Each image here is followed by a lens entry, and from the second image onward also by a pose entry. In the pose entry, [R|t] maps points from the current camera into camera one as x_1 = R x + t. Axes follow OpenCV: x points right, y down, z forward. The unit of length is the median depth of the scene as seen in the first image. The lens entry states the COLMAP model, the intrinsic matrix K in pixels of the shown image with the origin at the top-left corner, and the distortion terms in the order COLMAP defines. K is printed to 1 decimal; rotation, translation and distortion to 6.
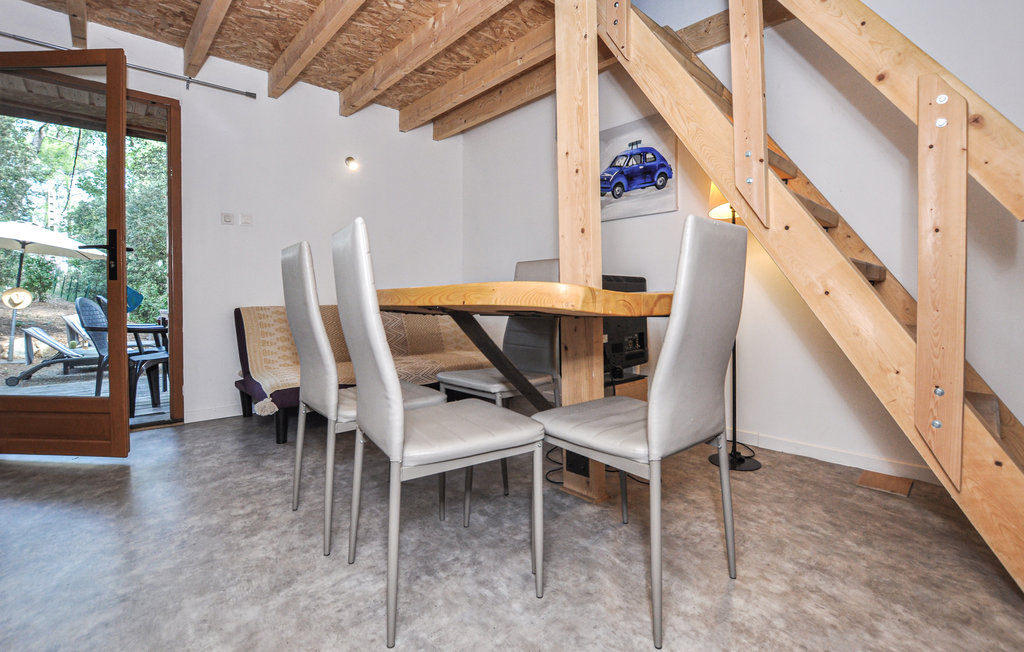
lens RADIAL K [[470.6, 0, 516.3], [0, 470.6, 309.3], [0, 0, 1]] dist [-0.024497, 0.000143]
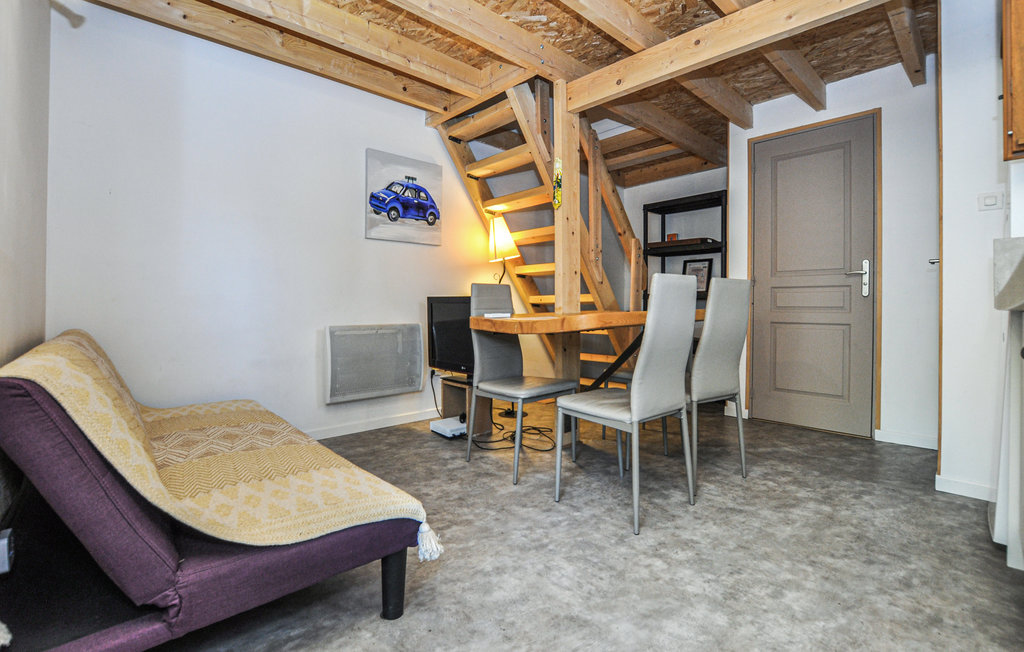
lens RADIAL K [[470.6, 0, 516.3], [0, 470.6, 309.3], [0, 0, 1]] dist [-0.024497, 0.000143]
pose [[-0.025969, -0.005560, 0.999647, -0.932469], [0.025396, 0.999658, 0.006220, -0.037720], [-0.999340, 0.025548, -0.025819, 0.812288]]
